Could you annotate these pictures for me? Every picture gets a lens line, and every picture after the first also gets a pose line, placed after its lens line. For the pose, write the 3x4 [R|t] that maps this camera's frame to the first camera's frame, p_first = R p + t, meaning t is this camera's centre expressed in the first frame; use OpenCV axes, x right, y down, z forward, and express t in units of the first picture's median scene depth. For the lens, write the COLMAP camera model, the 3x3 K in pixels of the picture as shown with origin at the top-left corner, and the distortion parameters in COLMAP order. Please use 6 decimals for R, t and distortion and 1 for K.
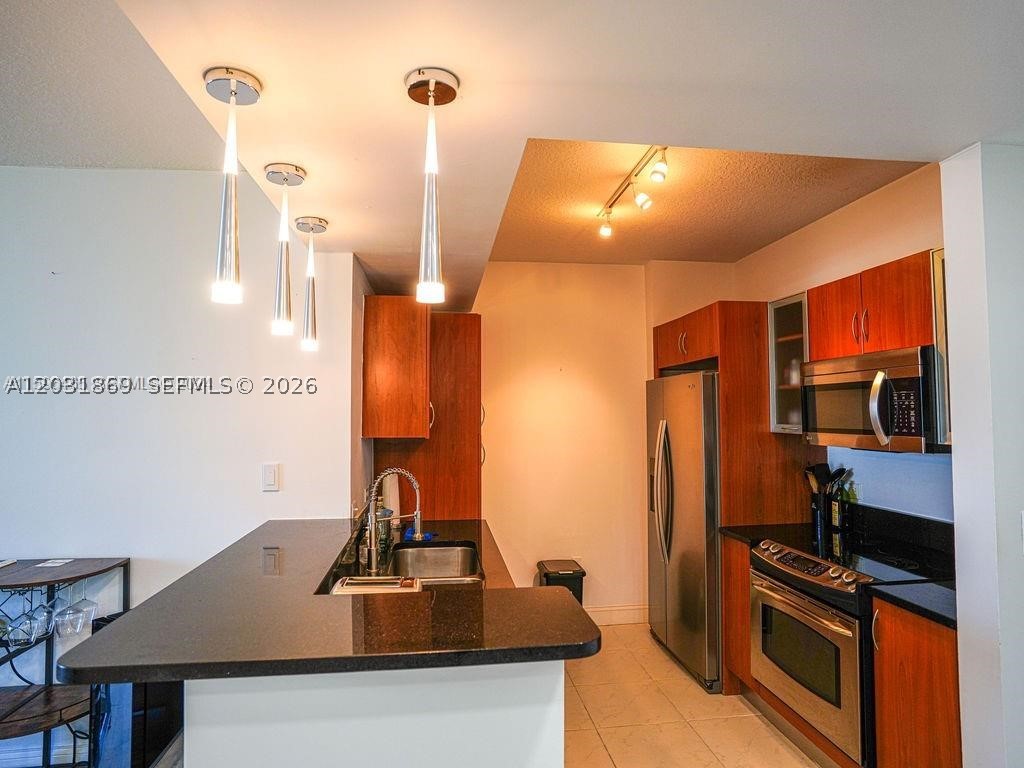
lens RADIAL K [[593.6, 0, 513.4], [0, 593.6, 378.6], [0, 0, 1]] dist [-0.052372, 0.009186]
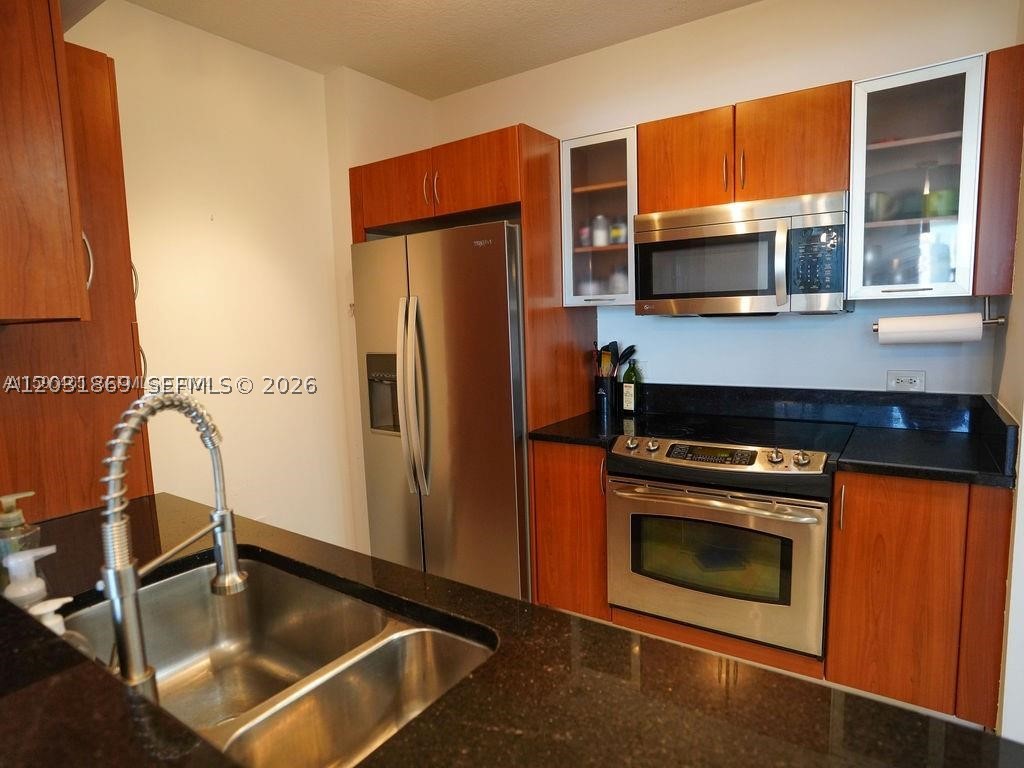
lens RADIAL K [[593.6, 0, 506.1], [0, 593.6, 384.4], [0, 0, 1]] dist [-0.052372, 0.009186]
pose [[0.667400, -0.100086, 0.737943, -0.234724], [-0.013438, 0.989148, 0.146310, 0.080983], [-0.744578, -0.107563, 0.658812, 0.533142]]
